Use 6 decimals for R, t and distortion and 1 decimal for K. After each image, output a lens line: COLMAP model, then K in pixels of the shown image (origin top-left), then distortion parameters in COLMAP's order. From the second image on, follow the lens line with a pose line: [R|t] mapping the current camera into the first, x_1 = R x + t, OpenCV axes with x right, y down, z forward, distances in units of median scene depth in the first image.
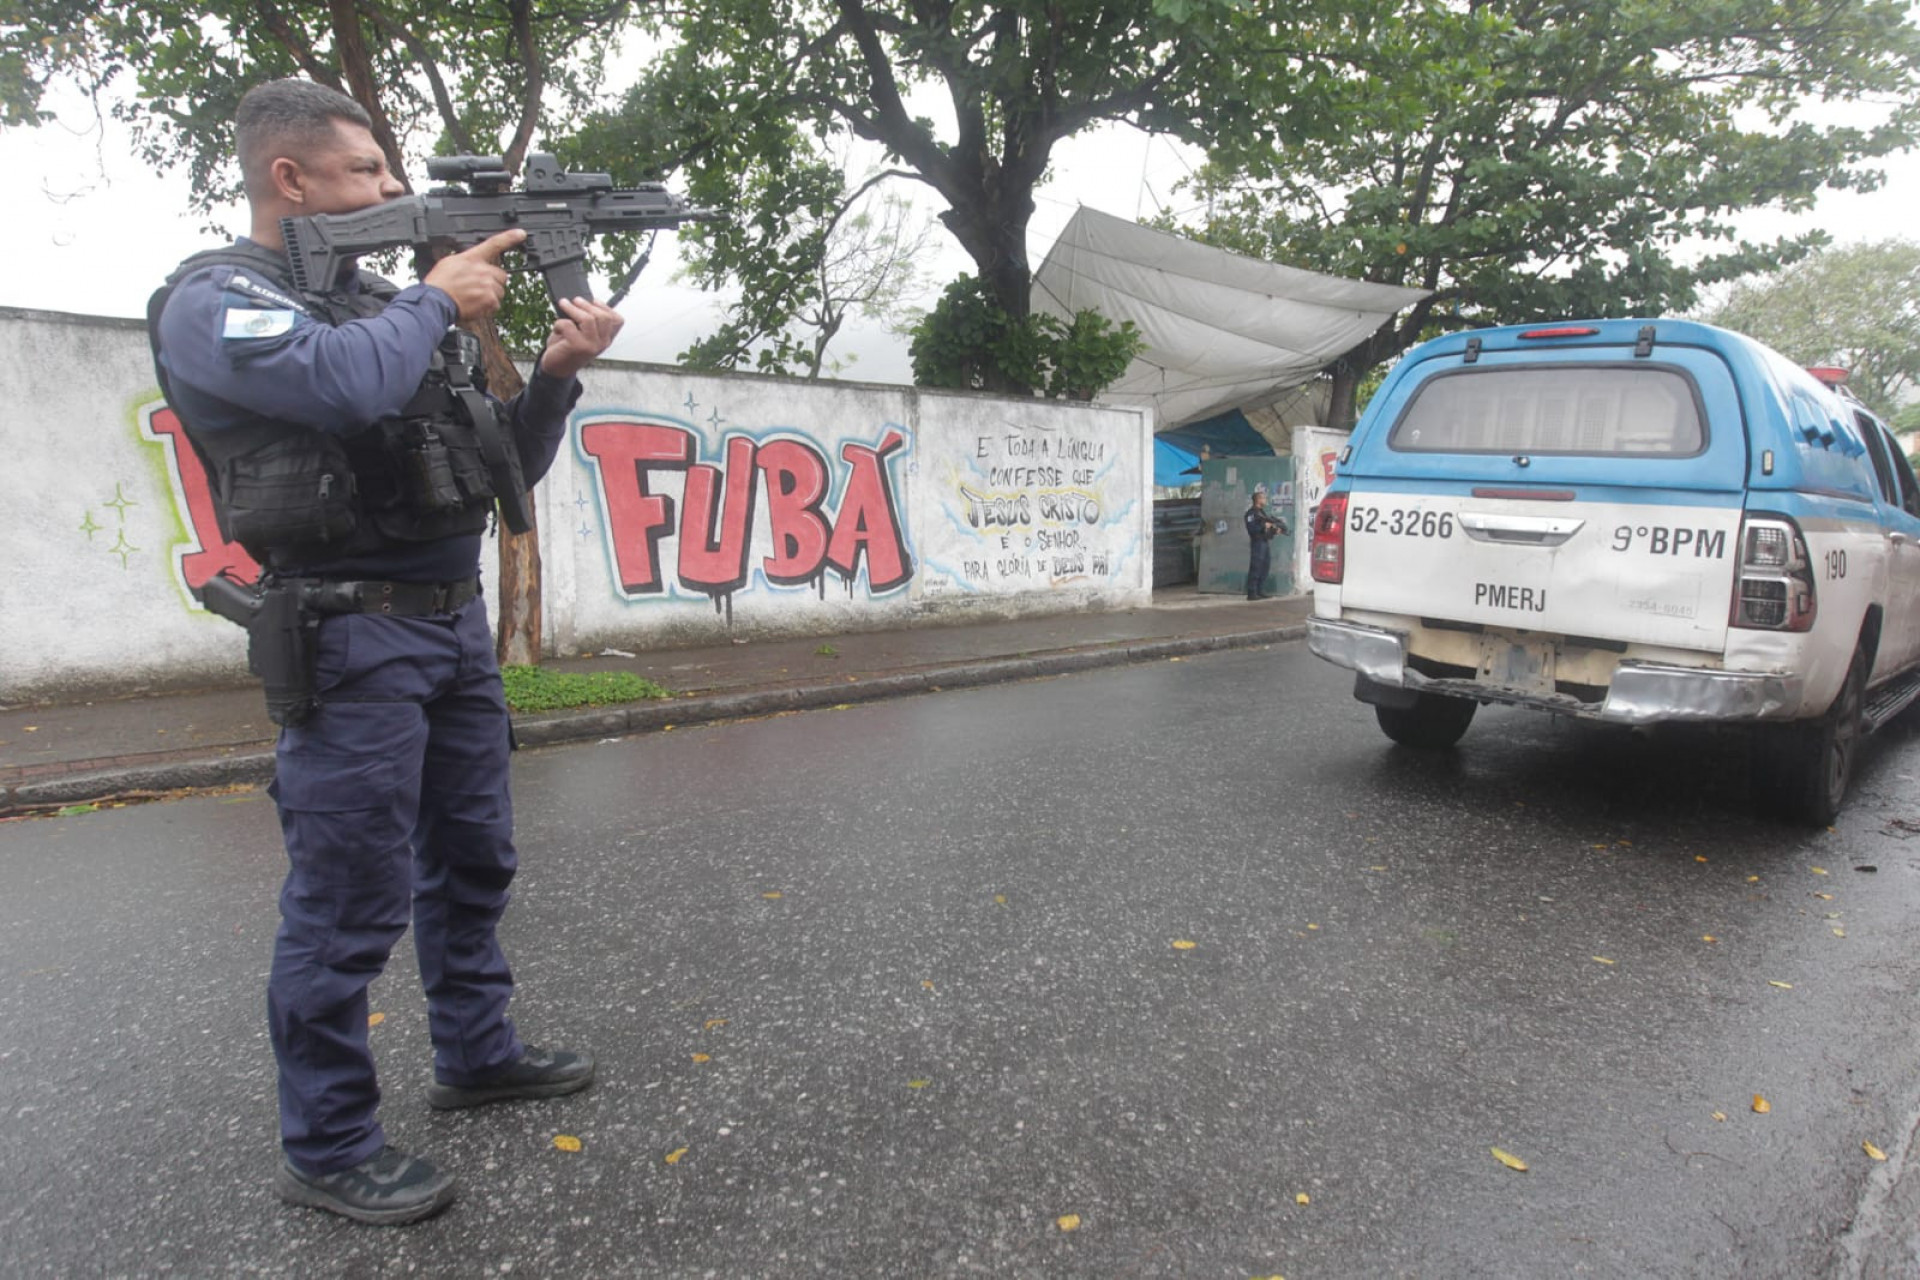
lens RADIAL K [[1133.5, 0, 971.5], [0, 1133.5, 633.4], [0, 0, 1]] dist [-0.064615, 0.033070]
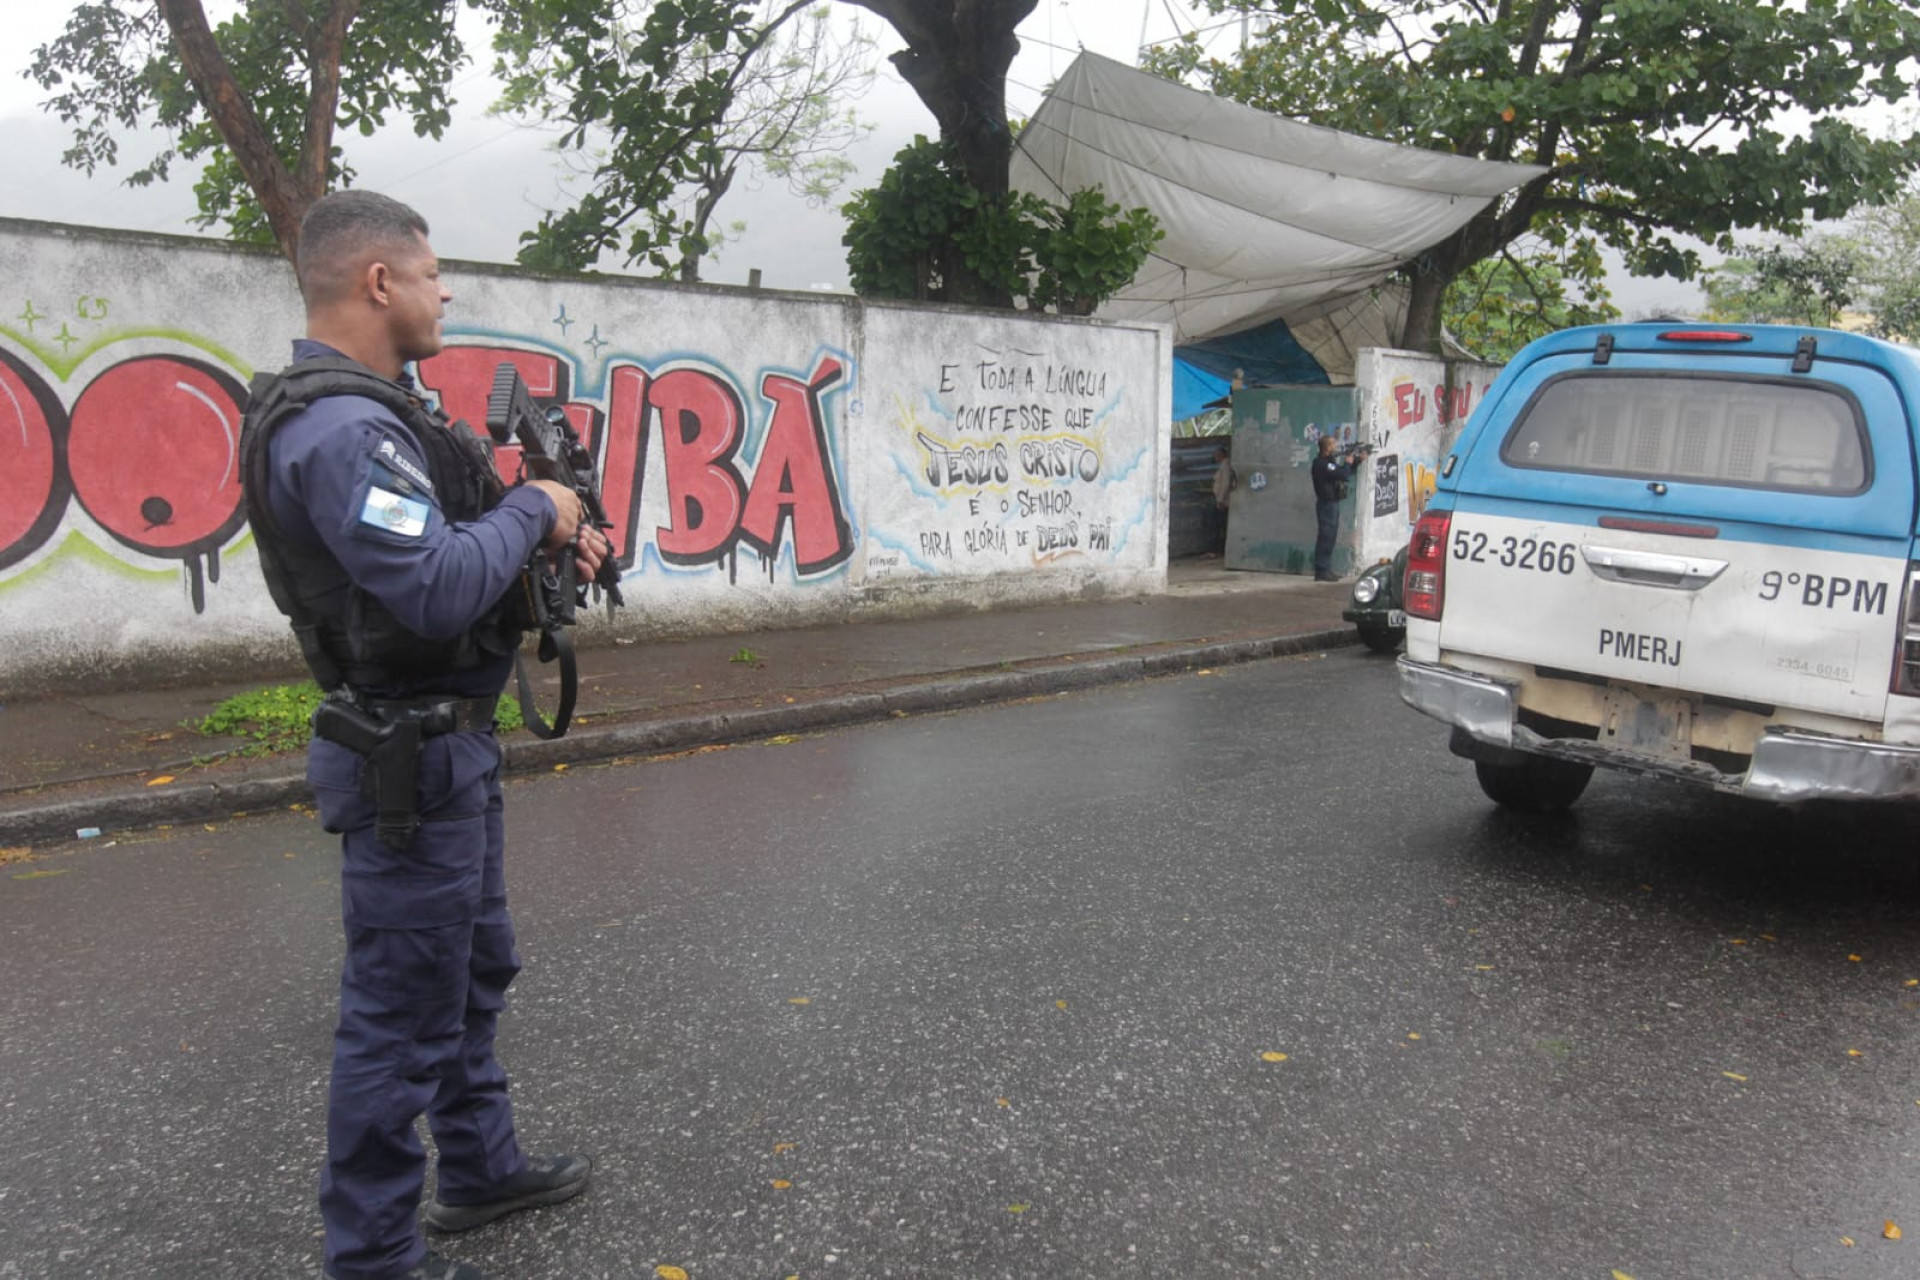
lens RADIAL K [[1616.7, 0, 976.5], [0, 1616.7, 627.3], [0, 0, 1]] dist [-0.029086, 0.034999]
pose [[0.998301, 0.011874, 0.057052, -0.048810], [-0.012879, 0.999768, 0.017268, -0.033007], [-0.056834, -0.017973, 0.998222, -0.102170]]
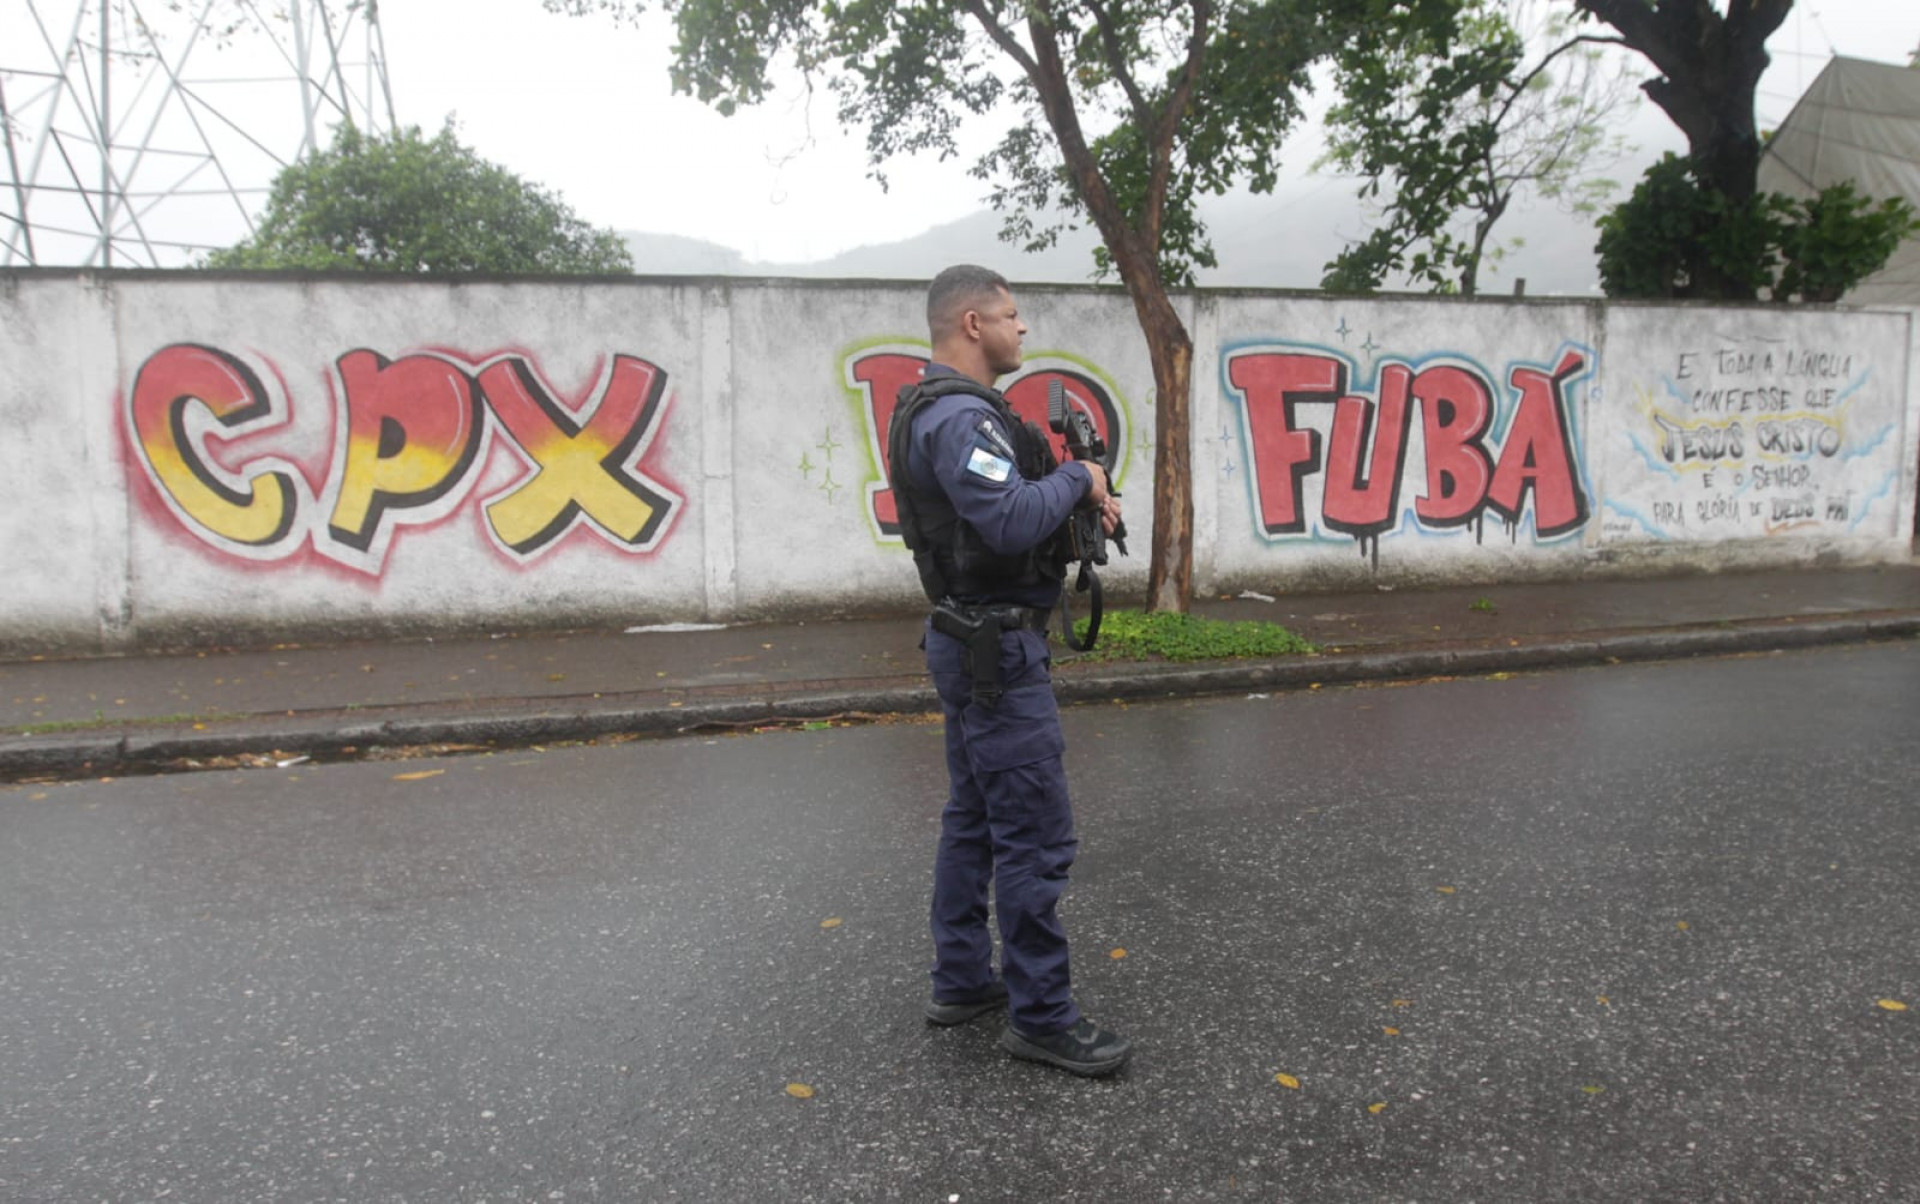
lens RADIAL K [[1305.1, 0, 1033.3], [0, 1305.1, 601.7], [0, 0, 1]] dist [-0.081642, 0.048545]
pose [[0.899691, 0.054933, -0.433058, -0.007320], [-0.036866, 0.998068, 0.050014, -0.034212], [0.434968, -0.029032, 0.899978, -0.101237]]
